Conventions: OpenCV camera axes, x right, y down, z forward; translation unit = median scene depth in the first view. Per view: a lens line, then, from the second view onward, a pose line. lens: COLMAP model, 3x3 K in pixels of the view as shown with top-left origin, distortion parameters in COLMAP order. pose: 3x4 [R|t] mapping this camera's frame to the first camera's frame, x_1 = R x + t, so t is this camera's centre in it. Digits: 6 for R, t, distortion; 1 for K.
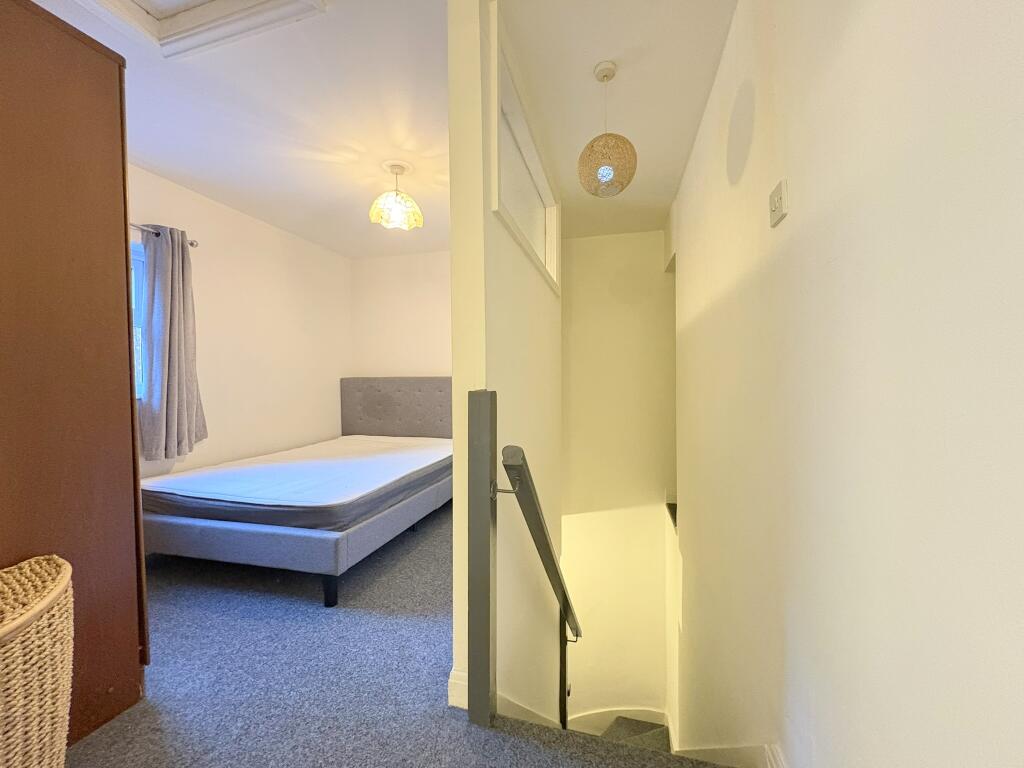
lens RADIAL K [[406.7, 0, 510.9], [0, 406.7, 384.5], [0, 0, 1]] dist [0.001338, -0.000346]
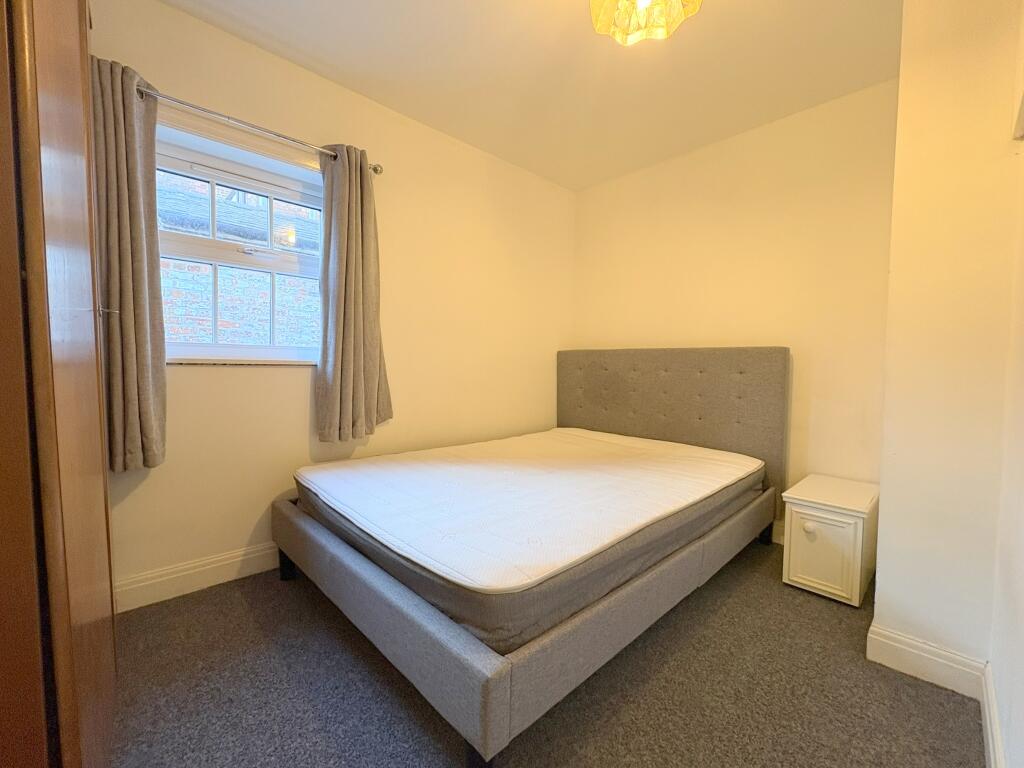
lens RADIAL K [[406.7, 0, 510.9], [0, 406.7, 384.5], [0, 0, 1]] dist [0.001338, -0.000346]
pose [[0.848204, 0.042269, -0.527980, -0.140125], [-0.026321, 0.998943, 0.037688, 0.031310], [0.529015, -0.018070, 0.848420, 0.486945]]
